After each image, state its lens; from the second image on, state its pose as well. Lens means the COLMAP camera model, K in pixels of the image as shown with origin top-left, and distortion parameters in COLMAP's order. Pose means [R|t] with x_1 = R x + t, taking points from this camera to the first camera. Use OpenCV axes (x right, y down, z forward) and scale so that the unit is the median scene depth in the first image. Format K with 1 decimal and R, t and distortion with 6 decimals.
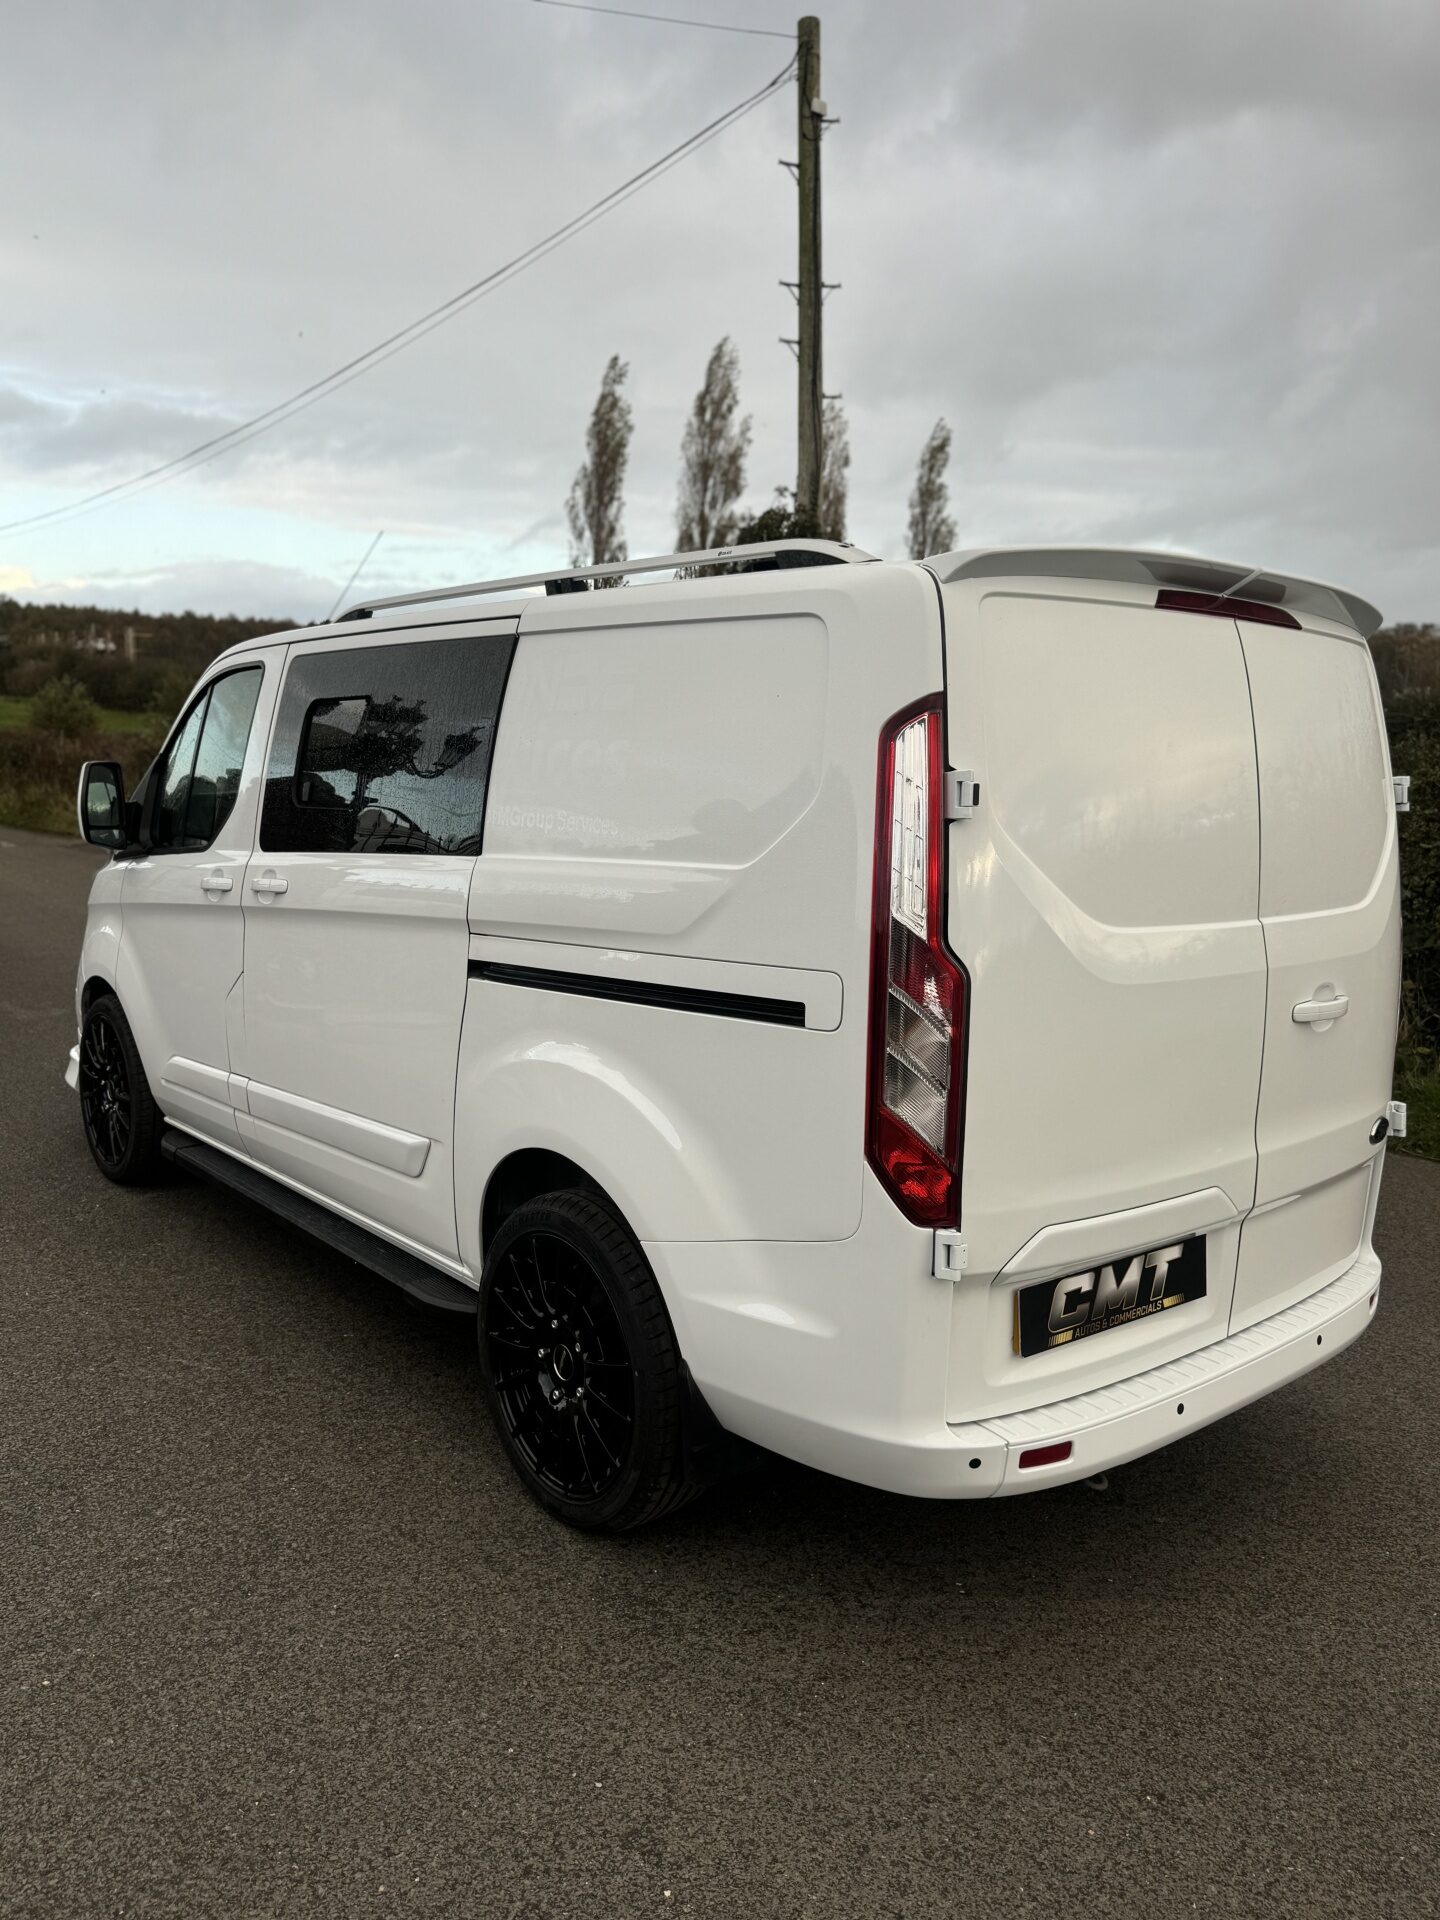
lens RADIAL K [[1487.0, 0, 690.4], [0, 1487.0, 956.3], [0, 0, 1]] dist [0.002293, -0.005567]
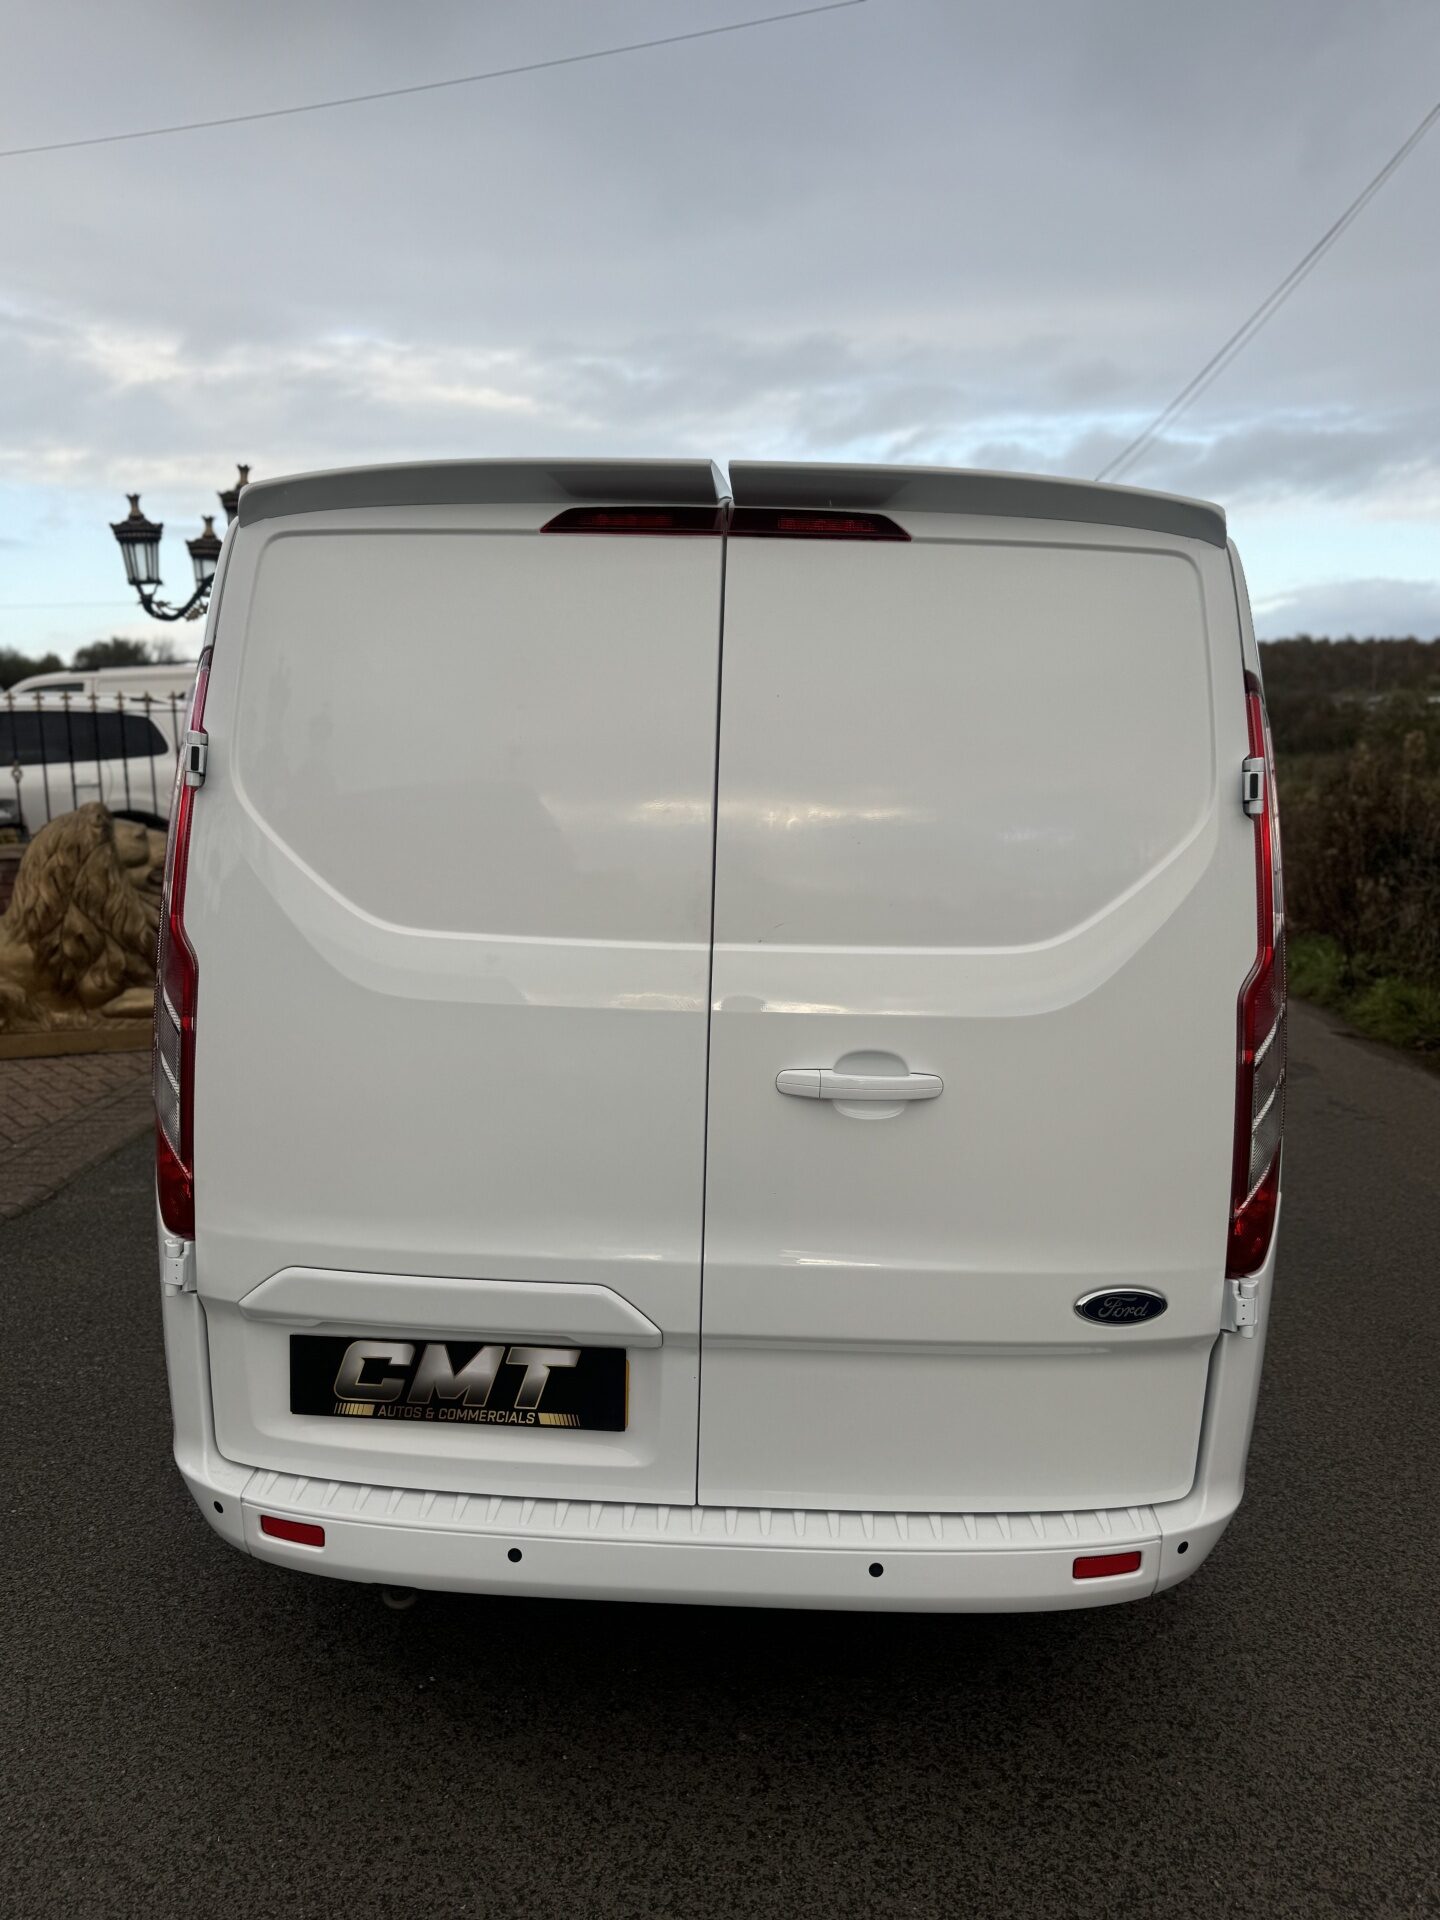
lens RADIAL K [[1487.0, 0, 690.4], [0, 1487.0, 956.3], [0, 0, 1]] dist [0.002293, -0.005567]
pose [[0.746151, 0.082355, -0.660664, 0.886867], [-0.094659, 0.995362, 0.017168, -0.030172], [0.659014, 0.049728, 0.750485, 0.458329]]
